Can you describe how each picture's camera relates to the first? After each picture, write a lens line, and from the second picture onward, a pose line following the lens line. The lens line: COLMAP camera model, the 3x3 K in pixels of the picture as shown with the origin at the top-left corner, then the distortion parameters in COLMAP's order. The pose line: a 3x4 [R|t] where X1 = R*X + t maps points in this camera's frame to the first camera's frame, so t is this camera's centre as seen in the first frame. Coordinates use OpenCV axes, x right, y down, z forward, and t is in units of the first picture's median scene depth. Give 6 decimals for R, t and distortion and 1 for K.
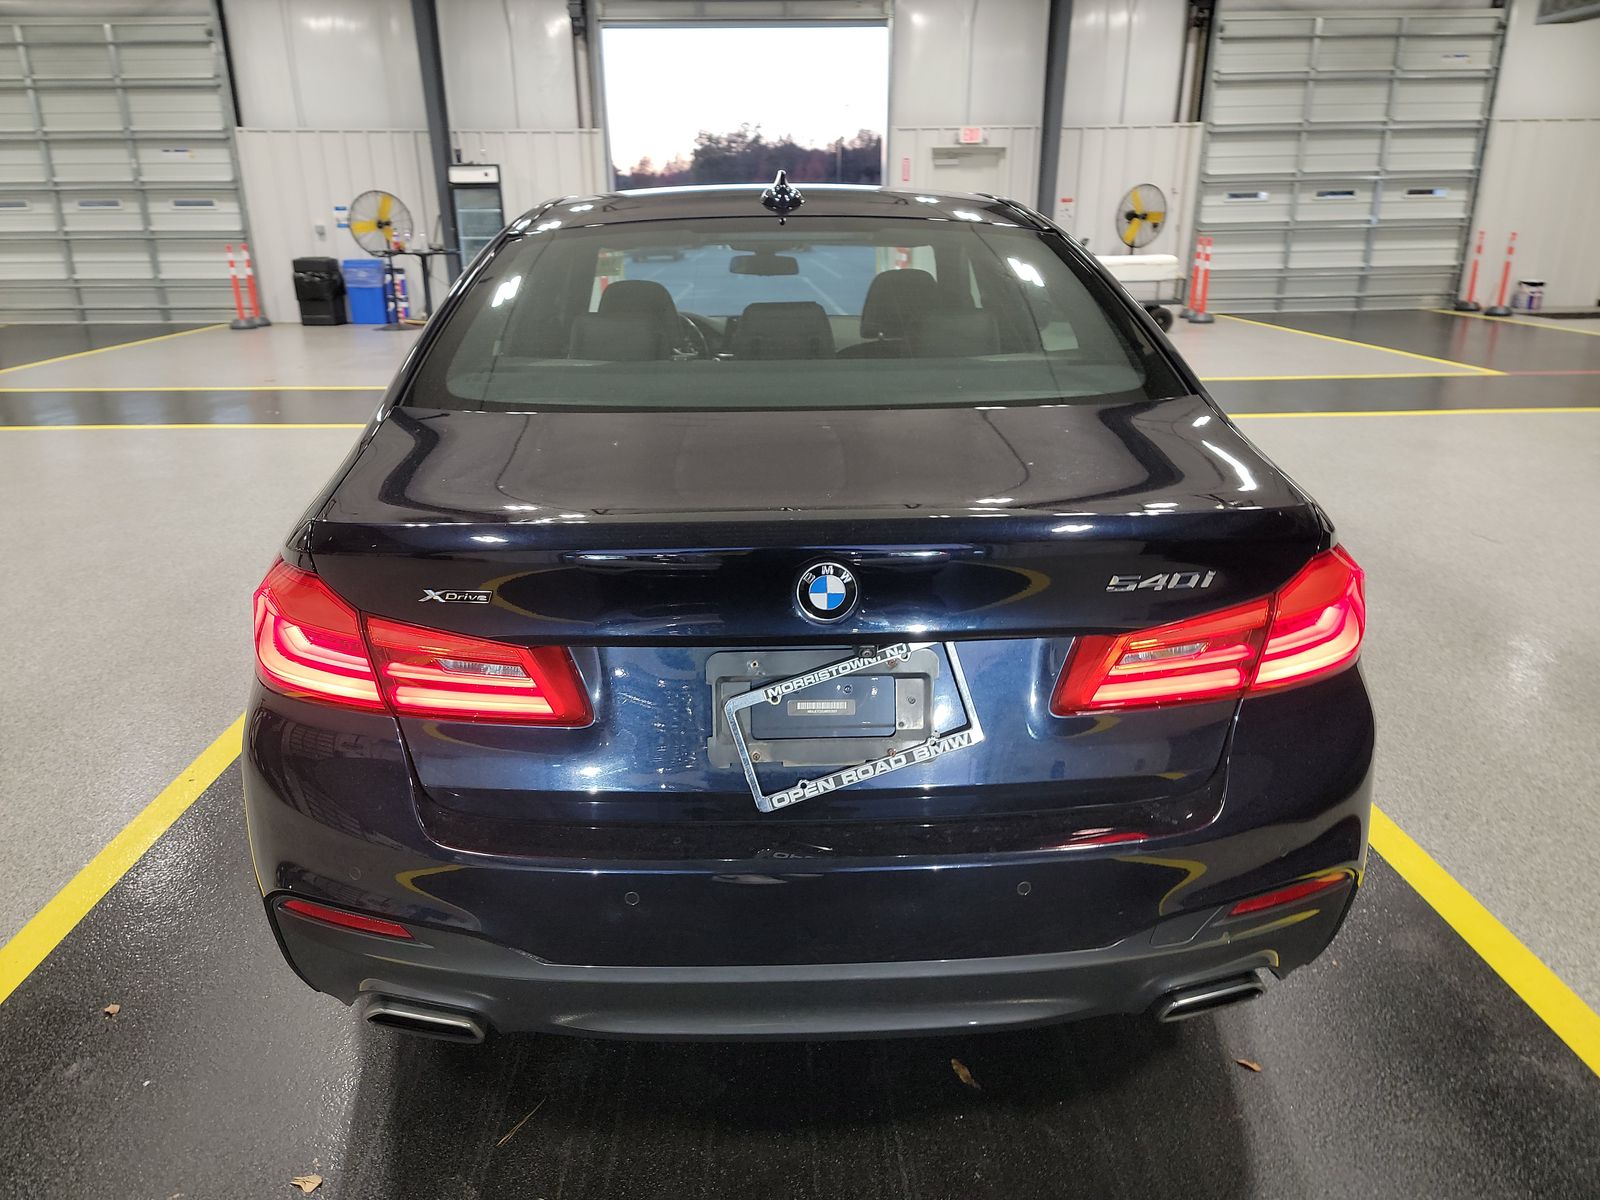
lens RADIAL K [[1124.2, 0, 800.0], [0, 1124.2, 600.0], [0, 0, 1]] dist [0.015505, -0.003766]
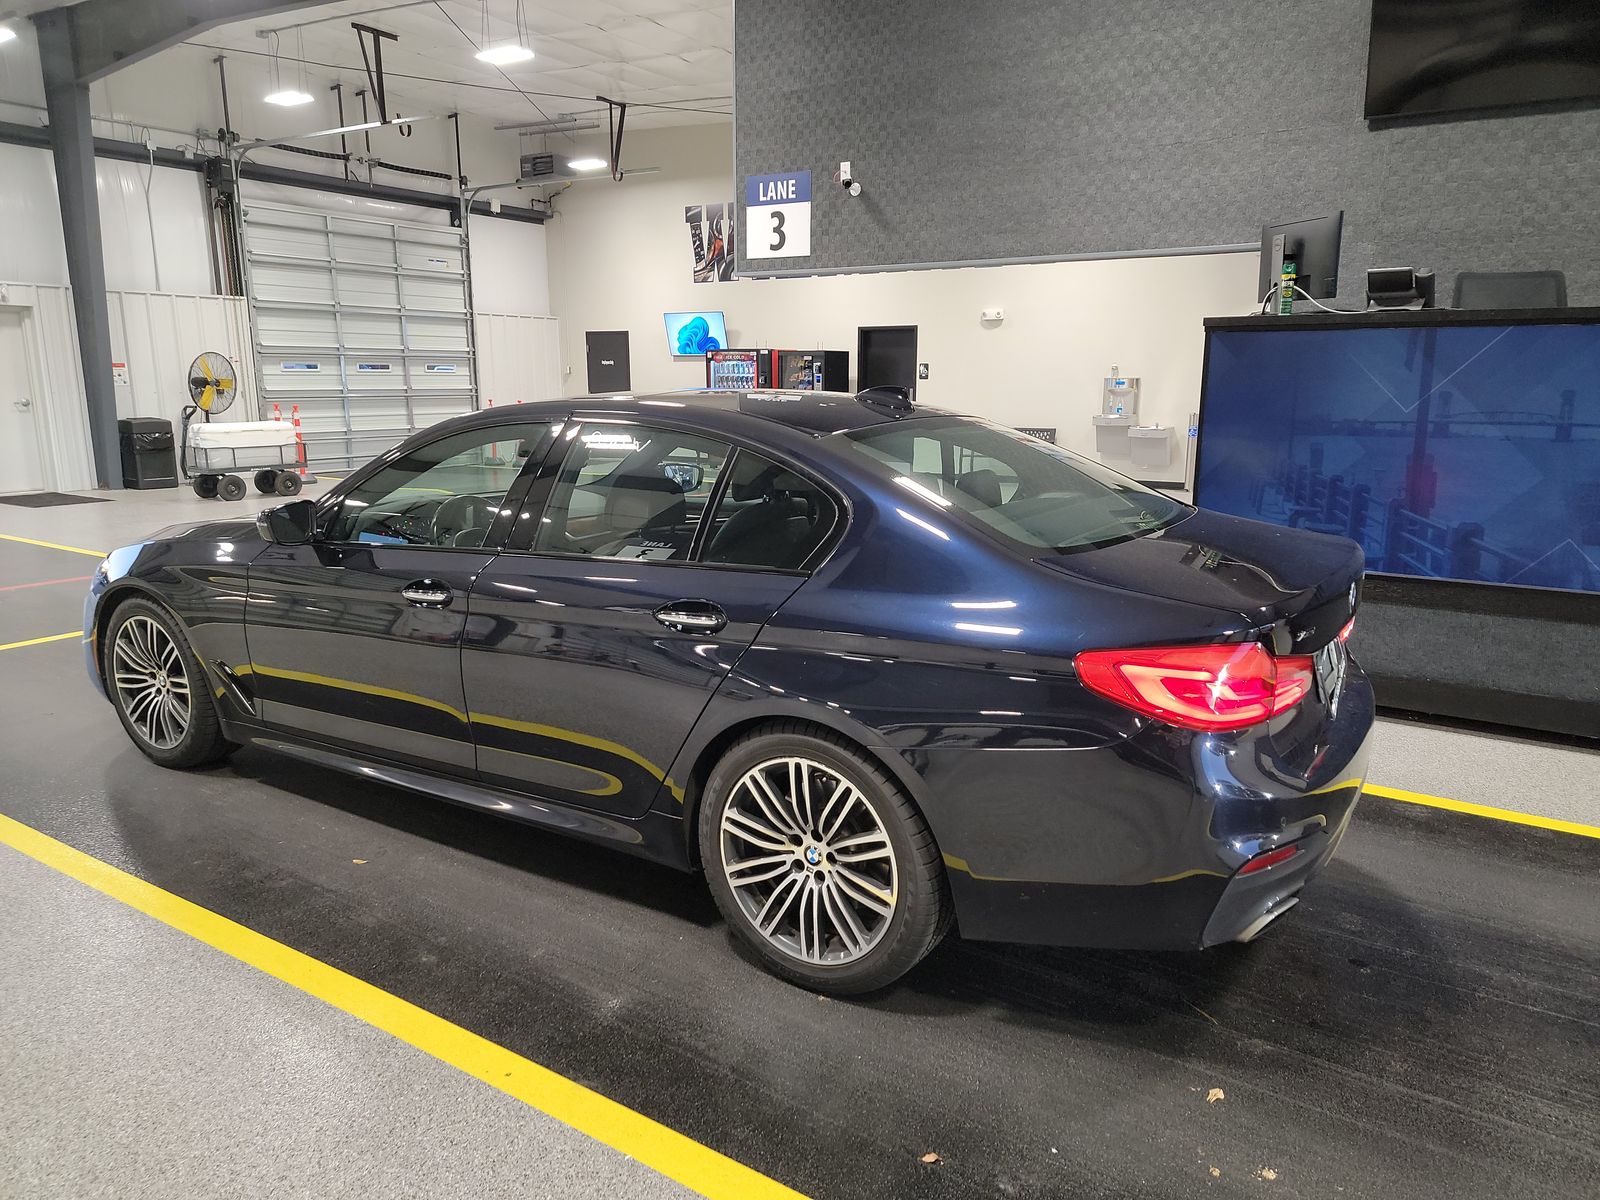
lens RADIAL K [[1161.7, 0, 800.0], [0, 1161.7, 600.0], [0, 0, 1]] dist [0.095503, 0.000098]
pose [[0.594967, -0.145902, 0.790396, -0.249386], [0.262473, 0.964742, -0.019491, 0.004054], [-0.759685, 0.219054, 0.612285, -0.005543]]
